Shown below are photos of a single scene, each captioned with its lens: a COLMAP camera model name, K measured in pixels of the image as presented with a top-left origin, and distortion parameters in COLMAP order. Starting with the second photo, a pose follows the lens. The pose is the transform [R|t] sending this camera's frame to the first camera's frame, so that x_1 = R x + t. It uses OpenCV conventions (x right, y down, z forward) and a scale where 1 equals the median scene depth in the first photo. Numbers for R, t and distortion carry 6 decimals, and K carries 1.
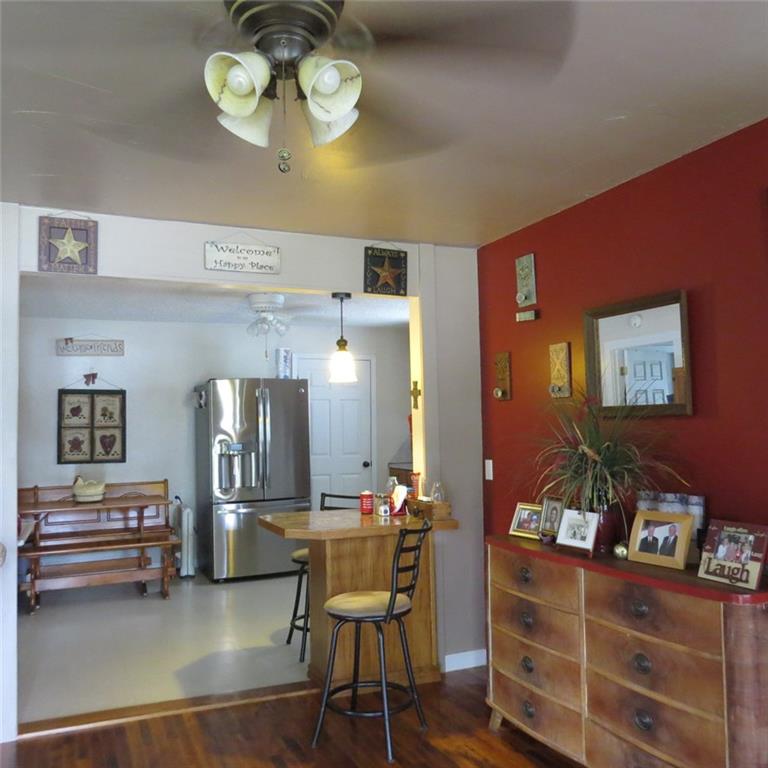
lens RADIAL K [[736.3, 0, 384.2], [0, 736.3, 385.3], [0, 0, 1]] dist [-0.019375, 0.000000]
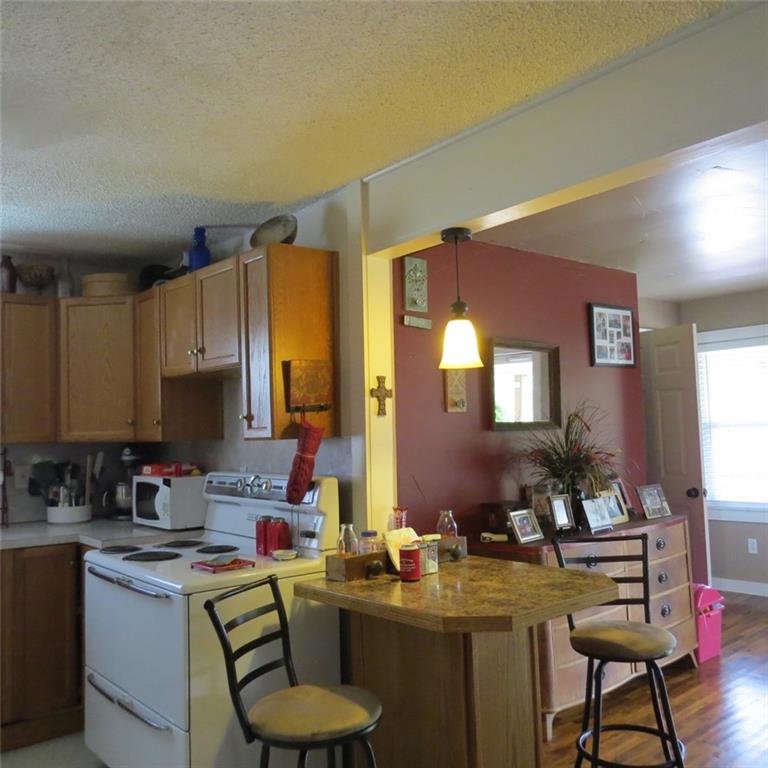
lens RADIAL K [[736.3, 0, 384.5], [0, 736.3, 382.5], [0, 0, 1]] dist [-0.019375, 0.000000]
pose [[-0.287262, 0.094764, 0.953153, -0.641618], [-0.016274, 0.994468, -0.103776, 0.074768], [-0.957714, -0.045322, -0.284131, 1.237223]]
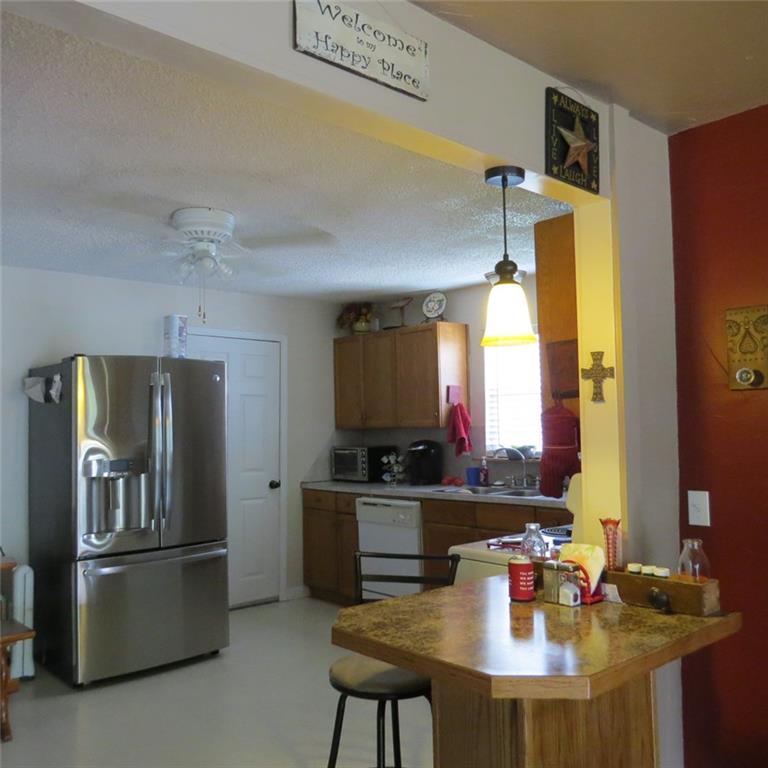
lens RADIAL K [[736.3, 0, 391.8], [0, 736.3, 386.5], [0, 0, 1]] dist [-0.019375, 0.000000]
pose [[0.948842, 0.022028, 0.314981, -0.287289], [-0.020157, 0.999755, -0.009197, 0.029399], [-0.315106, 0.002378, 0.949054, 0.544101]]
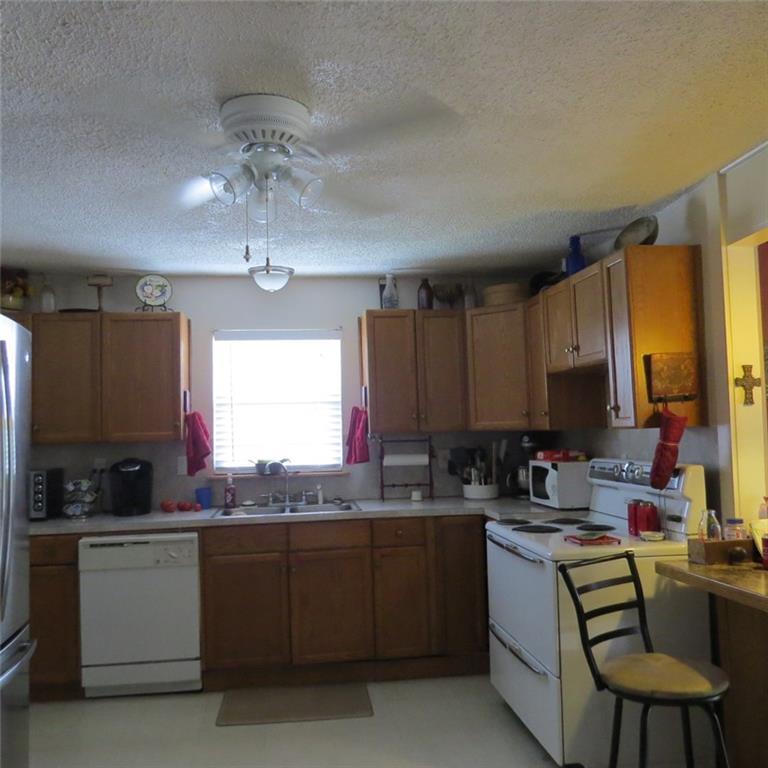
lens RADIAL K [[736.3, 0, 382.7], [0, 736.3, 384.5], [0, 0, 1]] dist [-0.019375, 0.000000]
pose [[0.283106, 0.078319, 0.955886, -0.736692], [-0.030613, 0.996890, -0.072612, 0.075545], [-0.958600, -0.008705, 0.284623, 1.173301]]
